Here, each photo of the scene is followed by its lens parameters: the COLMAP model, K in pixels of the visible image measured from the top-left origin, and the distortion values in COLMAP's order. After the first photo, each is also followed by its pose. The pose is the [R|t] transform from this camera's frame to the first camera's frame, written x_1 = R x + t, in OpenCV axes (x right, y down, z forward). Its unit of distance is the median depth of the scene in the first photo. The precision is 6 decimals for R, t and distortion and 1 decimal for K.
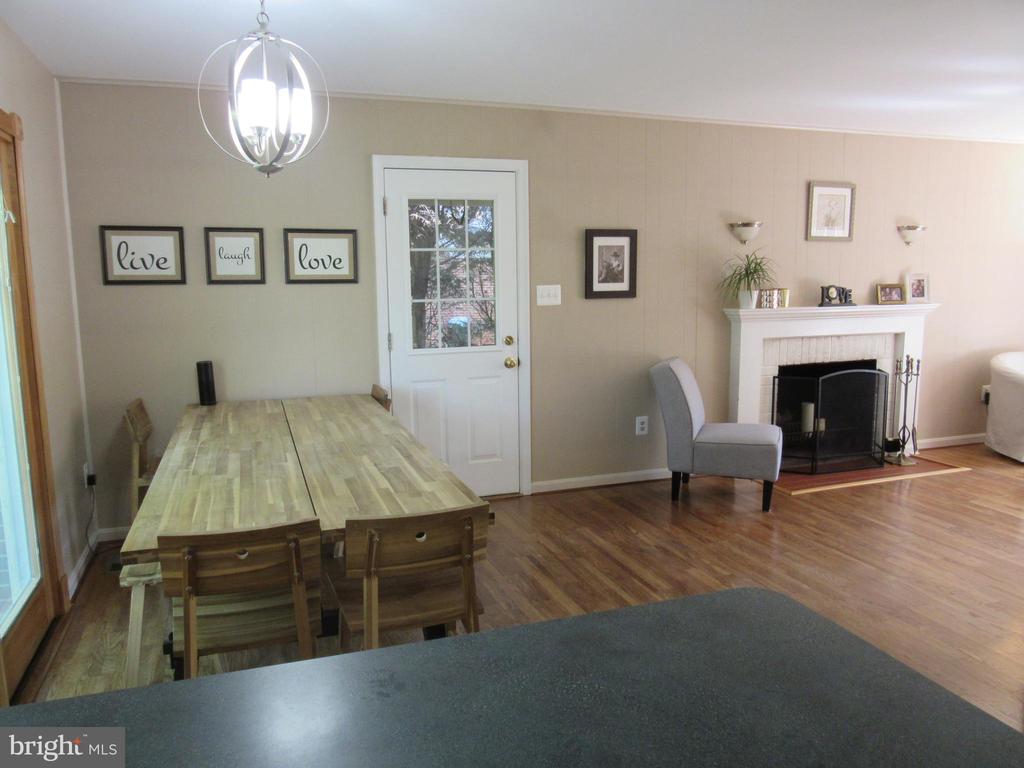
lens RADIAL K [[768.0, 0, 512.0], [0, 768.0, 384.0], [0, 0, 1]] dist [-0.022275, 0.008417]
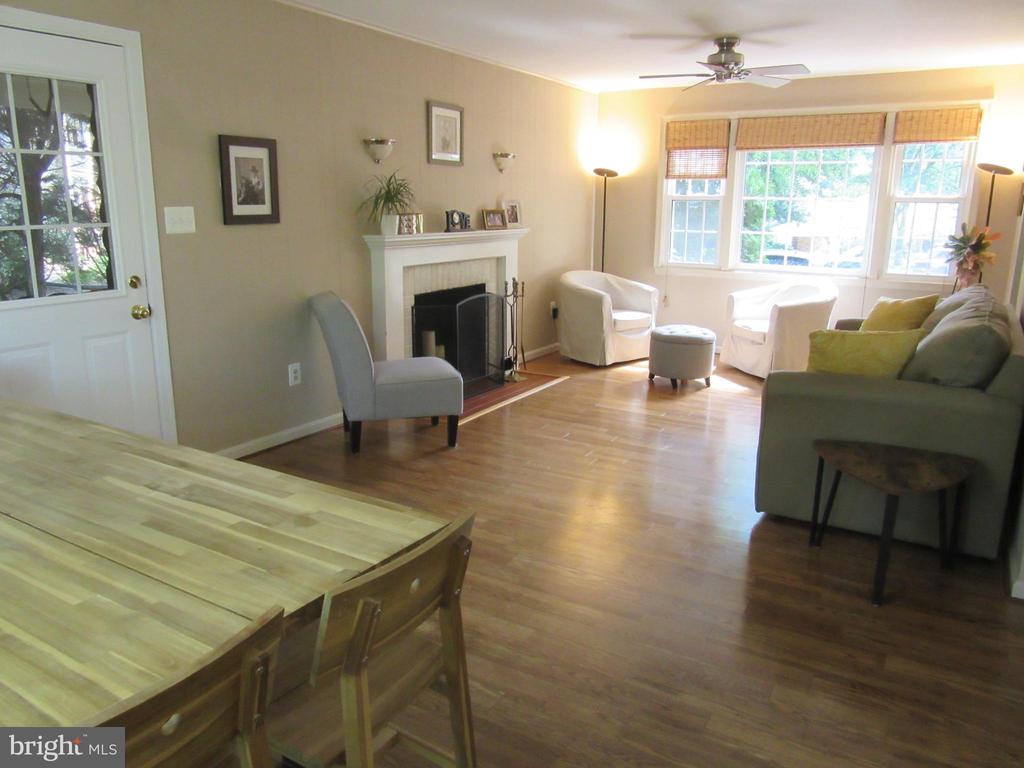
lens RADIAL K [[768.0, 0, 512.0], [0, 768.0, 384.0], [0, 0, 1]] dist [-0.022275, 0.008417]
pose [[0.773382, -0.130131, 0.620440, -0.175169], [0.074322, 0.990568, 0.115118, -0.015619], [-0.629568, -0.042918, 0.775759, 0.179326]]
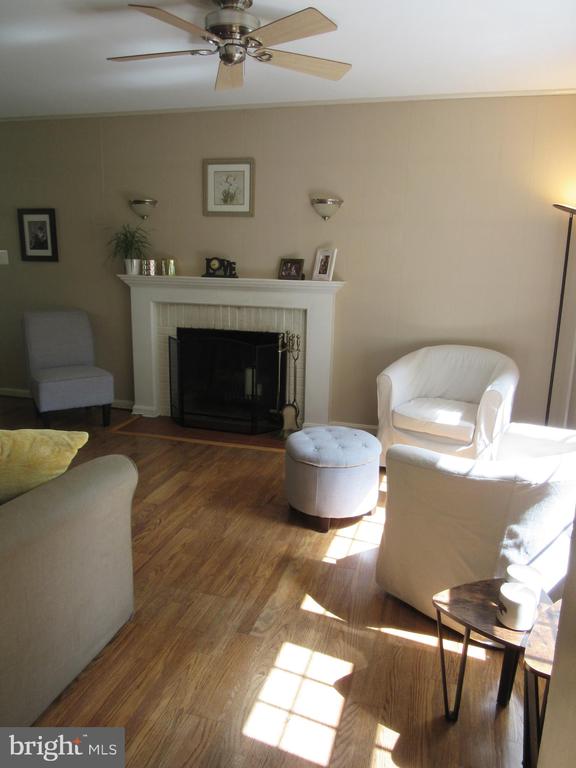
lens RADIAL K [[576.0, 0, 288.0], [0, 576.0, 384.0], [0, 0, 1]] dist [-0.022275, 0.008417]
pose [[0.809638, 0.153636, -0.566465, 1.019514], [-0.111280, 0.987809, 0.108862, -0.054548], [0.576284, -0.025103, 0.816864, 0.406608]]
